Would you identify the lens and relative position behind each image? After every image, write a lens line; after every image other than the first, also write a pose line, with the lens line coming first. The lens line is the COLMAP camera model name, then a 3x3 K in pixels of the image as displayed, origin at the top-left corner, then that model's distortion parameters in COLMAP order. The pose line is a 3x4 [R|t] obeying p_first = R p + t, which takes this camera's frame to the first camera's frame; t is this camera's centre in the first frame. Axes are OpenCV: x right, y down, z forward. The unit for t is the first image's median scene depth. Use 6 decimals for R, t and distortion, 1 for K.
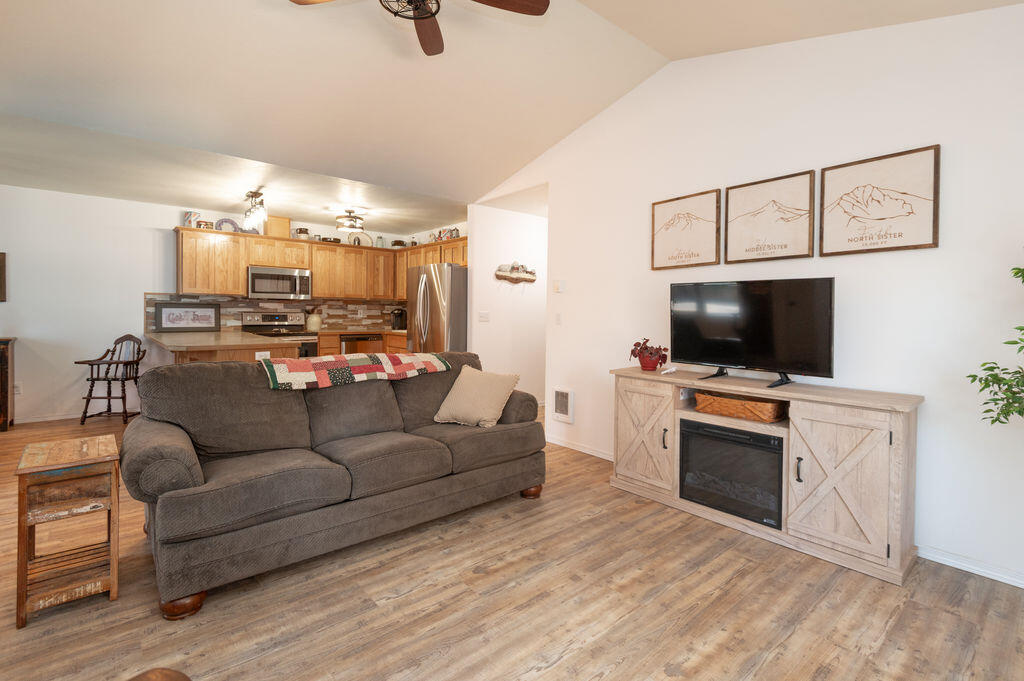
lens RADIAL K [[472.4, 0, 502.2], [0, 472.4, 318.7], [0, 0, 1]] dist [0.015005, -0.007444]
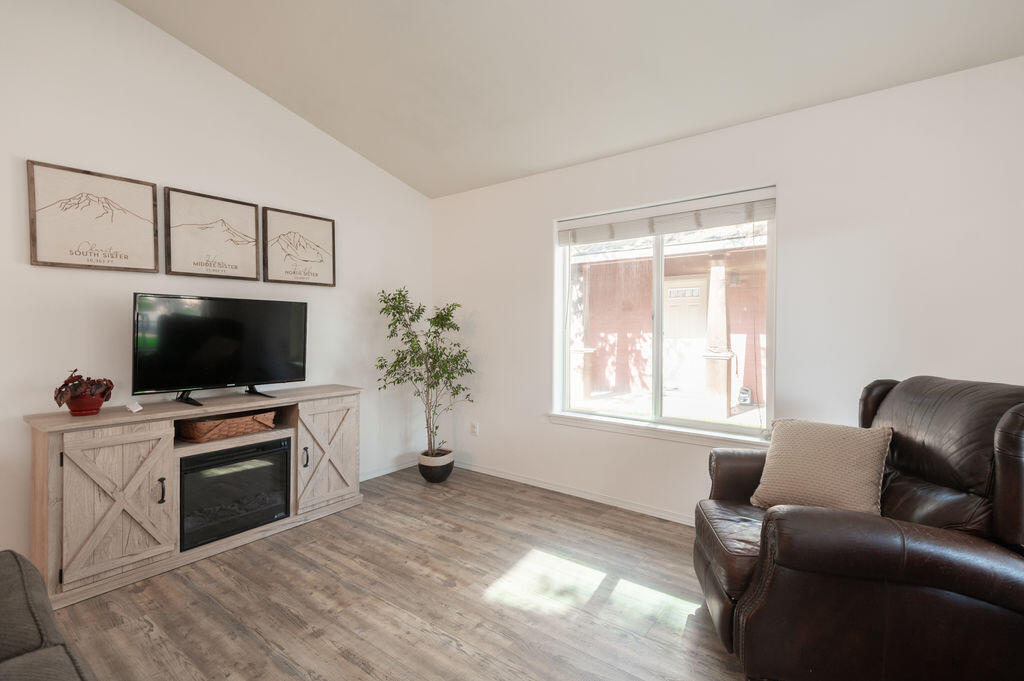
lens RADIAL K [[472.4, 0, 530.3], [0, 472.4, 333.7], [0, 0, 1]] dist [0.015005, -0.007444]
pose [[-0.247034, -0.023529, 0.968721, -0.539671], [0.004670, 0.999665, 0.025471, -0.024550], [-0.968996, 0.010816, -0.246841, 0.561512]]
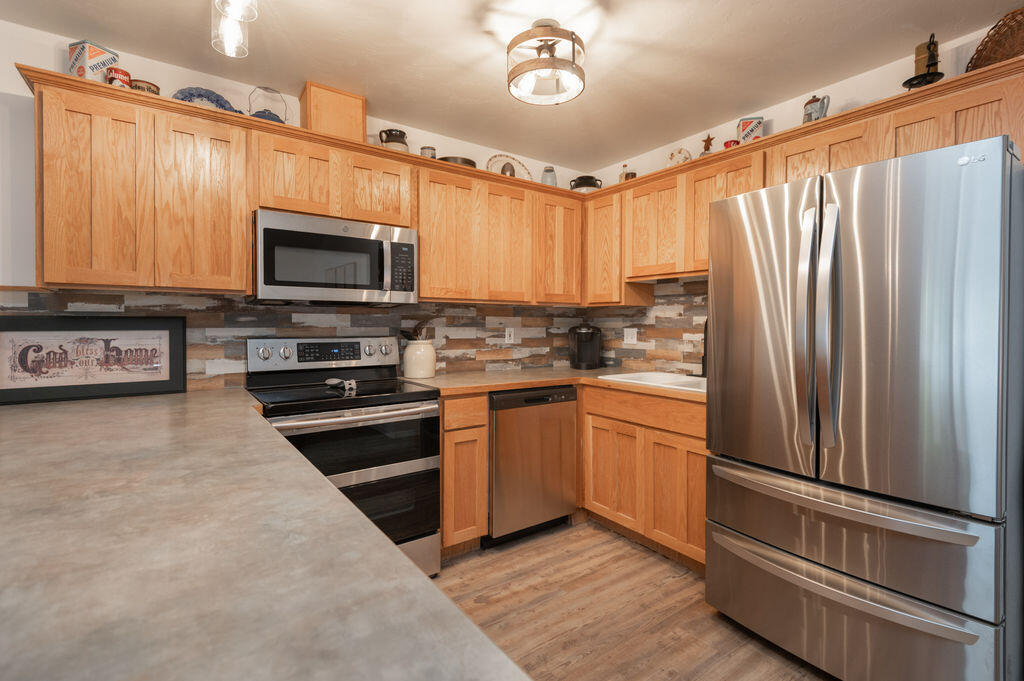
lens RADIAL K [[472.4, 0, 520.0], [0, 472.4, 331.5], [0, 0, 1]] dist [0.015005, -0.007444]
pose [[0.998758, -0.008280, -0.049124, -0.613505], [0.008375, 0.999963, 0.001734, -0.035183], [0.049108, -0.002144, 0.998791, 1.247845]]
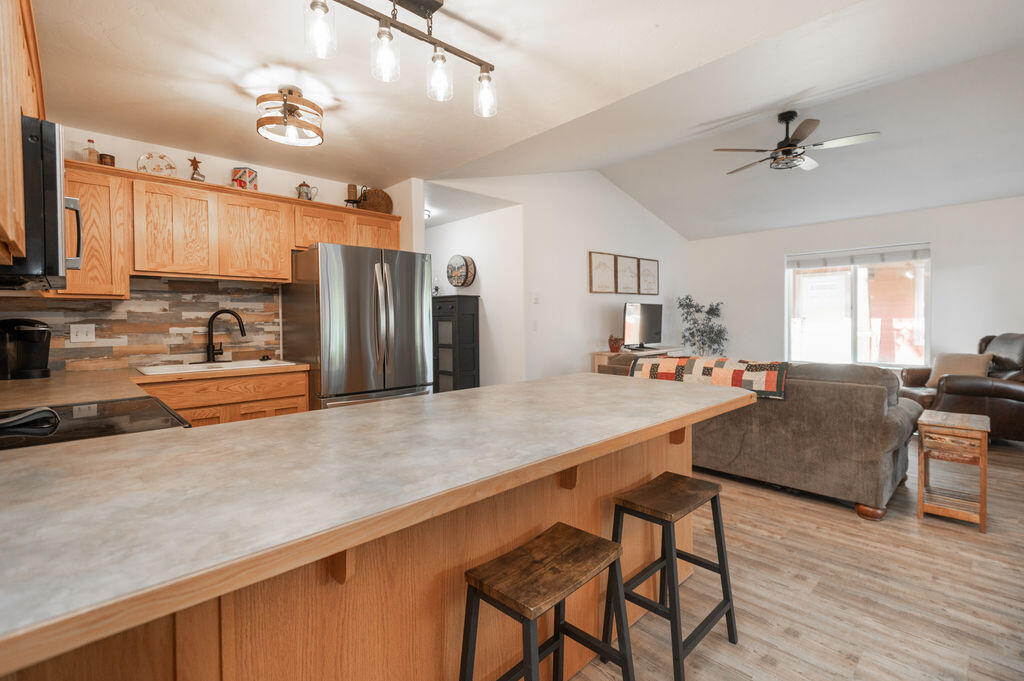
lens RADIAL K [[472.4, 0, 506.6], [0, 472.4, 332.2], [0, 0, 1]] dist [0.015005, -0.007444]
pose [[-0.065102, -0.042348, 0.996980, -1.435851], [0.018456, 0.998877, 0.043634, -0.048441], [-0.997708, 0.021241, -0.064247, 1.561004]]
